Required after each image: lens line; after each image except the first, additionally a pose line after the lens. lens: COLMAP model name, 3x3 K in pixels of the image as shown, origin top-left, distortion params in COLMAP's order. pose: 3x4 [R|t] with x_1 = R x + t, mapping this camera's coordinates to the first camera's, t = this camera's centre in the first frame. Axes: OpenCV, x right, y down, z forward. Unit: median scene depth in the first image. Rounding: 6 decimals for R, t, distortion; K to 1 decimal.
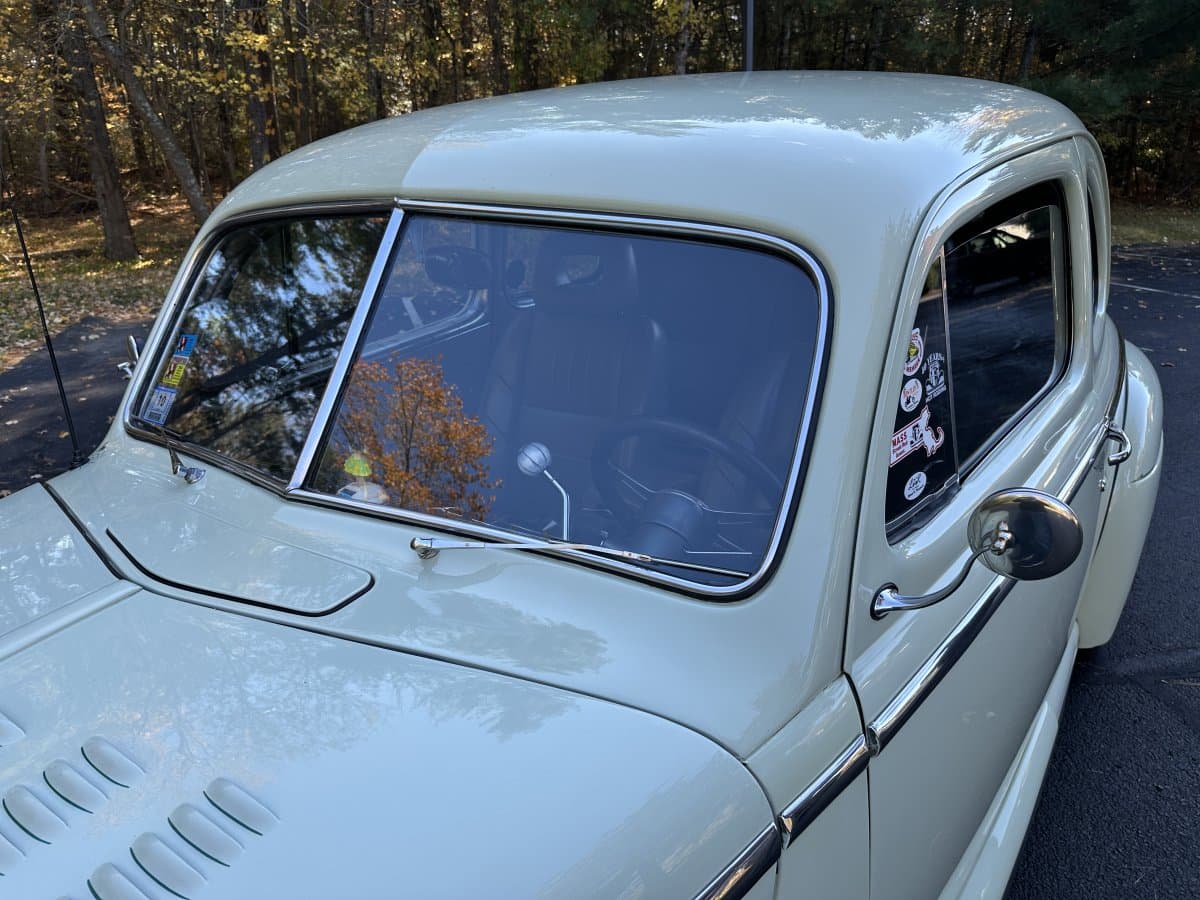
lens RADIAL K [[862.8, 0, 600.0], [0, 862.8, 450.0], [0, 0, 1]] dist [-0.011208, 0.000904]
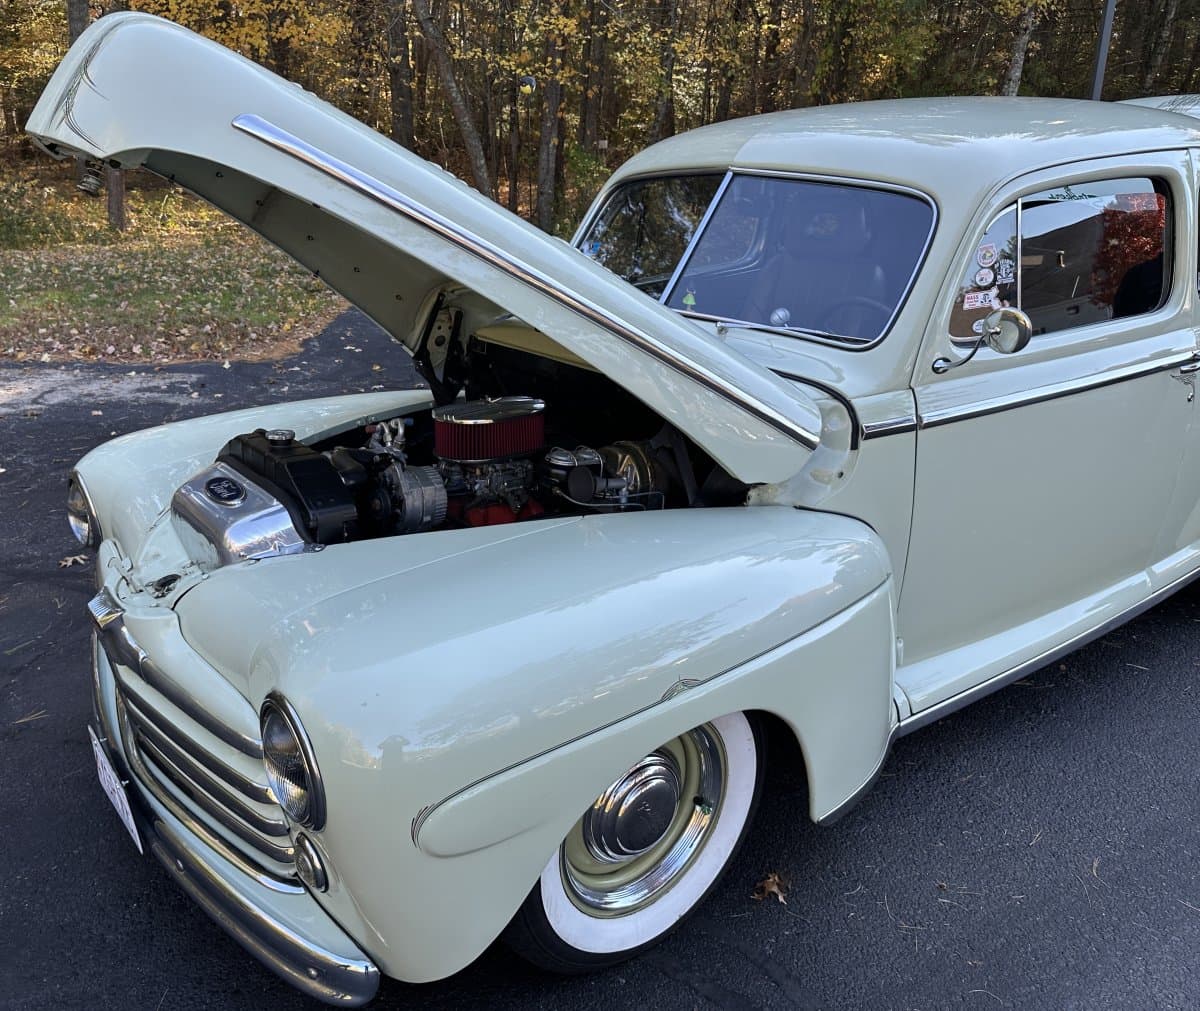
lens RADIAL K [[1000.8, 0, 540.7], [0, 1000.8, 502.2], [0, 0, 1]] dist [0.051953, -0.081700]
pose [[0.941244, 0.145970, -0.304554, 0.016993], [-0.142649, 0.989215, 0.033256, 0.044070], [0.306124, 0.012142, 0.951914, -0.128886]]
